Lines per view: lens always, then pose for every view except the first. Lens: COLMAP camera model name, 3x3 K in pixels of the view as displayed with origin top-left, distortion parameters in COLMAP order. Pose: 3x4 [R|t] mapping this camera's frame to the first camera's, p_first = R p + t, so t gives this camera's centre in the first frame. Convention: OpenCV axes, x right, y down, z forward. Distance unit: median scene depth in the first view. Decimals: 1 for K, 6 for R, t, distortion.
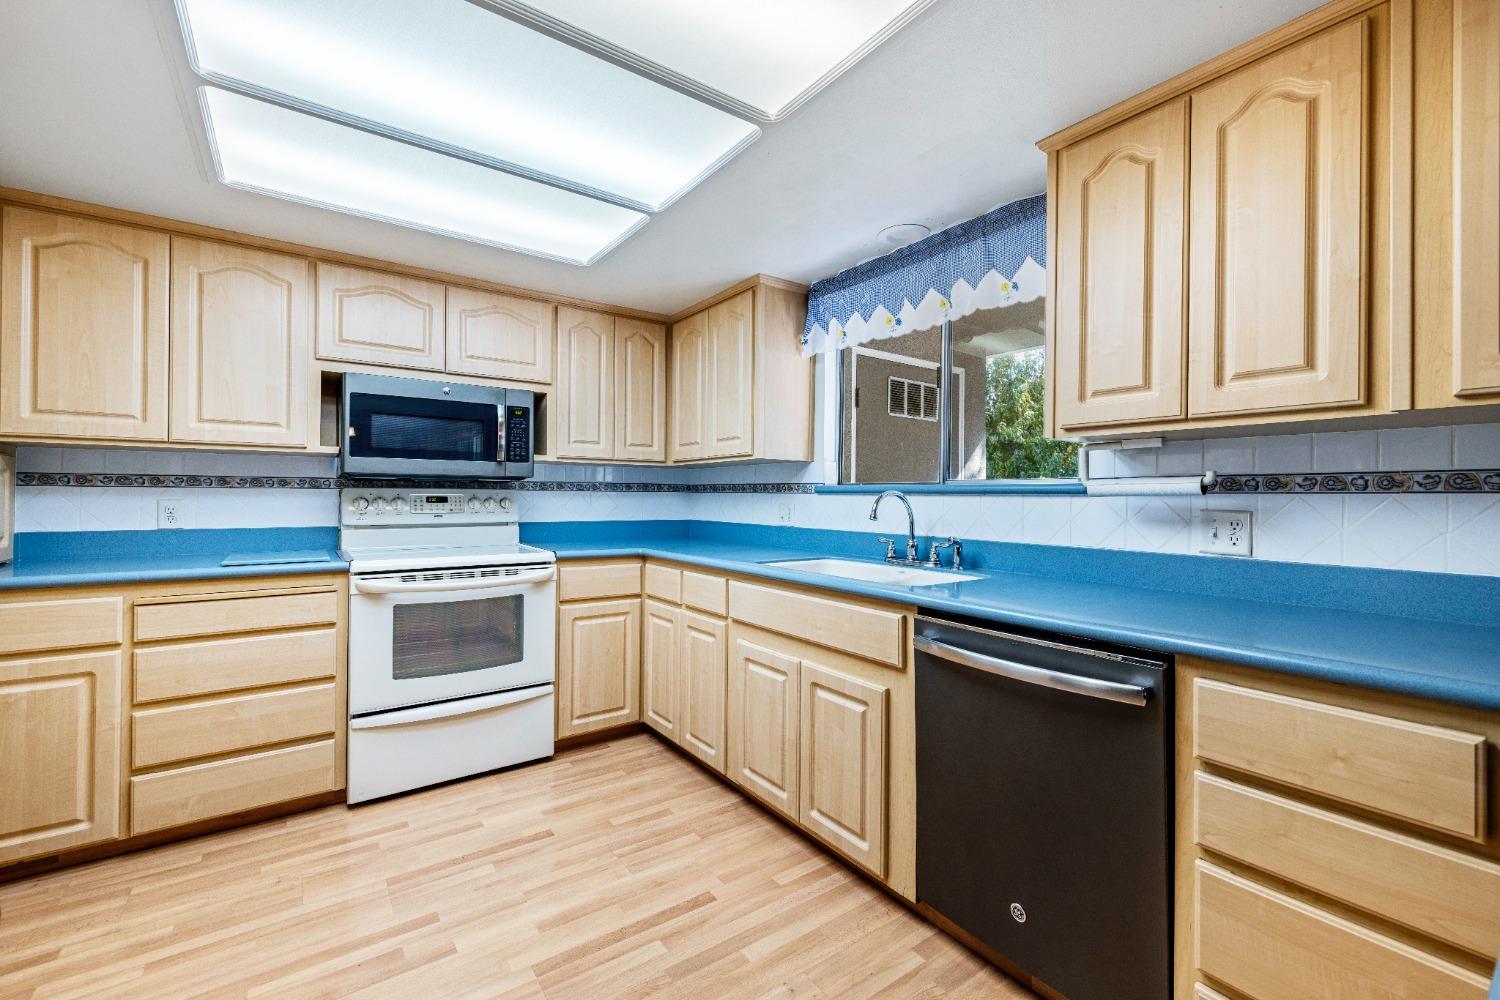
lens RADIAL K [[633.6, 0, 752.9], [0, 633.6, 492.2], [0, 0, 1]] dist [0.001578, 0.000158]
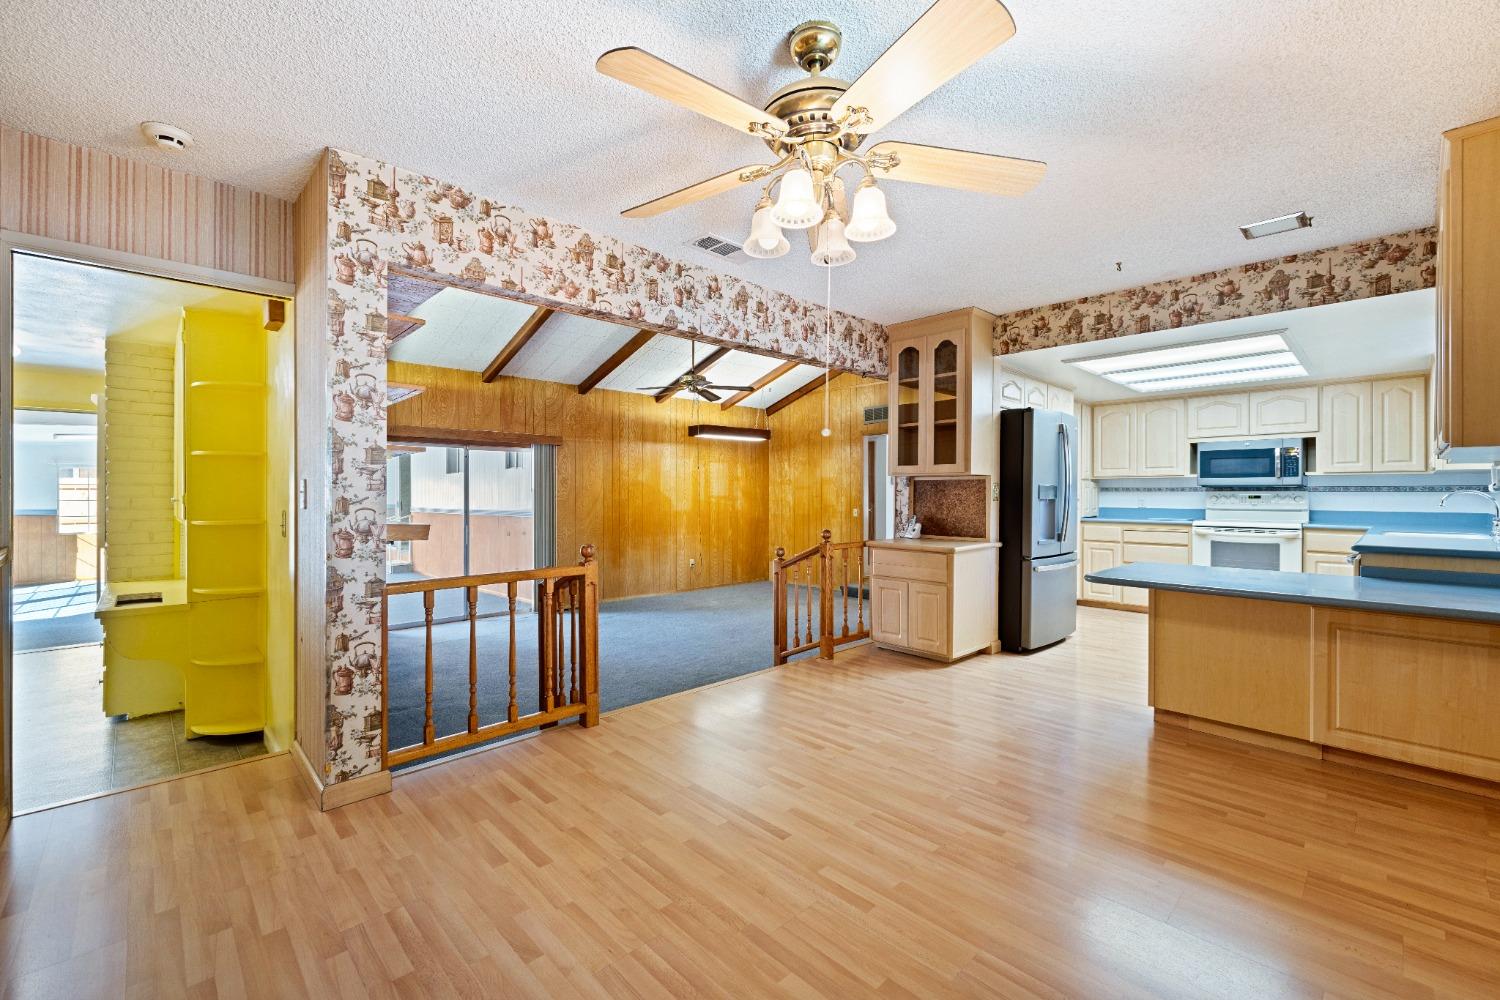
lens RADIAL K [[633.6, 0, 752.9], [0, 633.6, 492.2], [0, 0, 1]] dist [0.001578, 0.000158]
pose [[0.146982, -0.009437, -0.989094, 1.319123], [0.007722, 0.999935, -0.008393, 0.001699], [0.989109, -0.006404, 0.147045, -0.902194]]
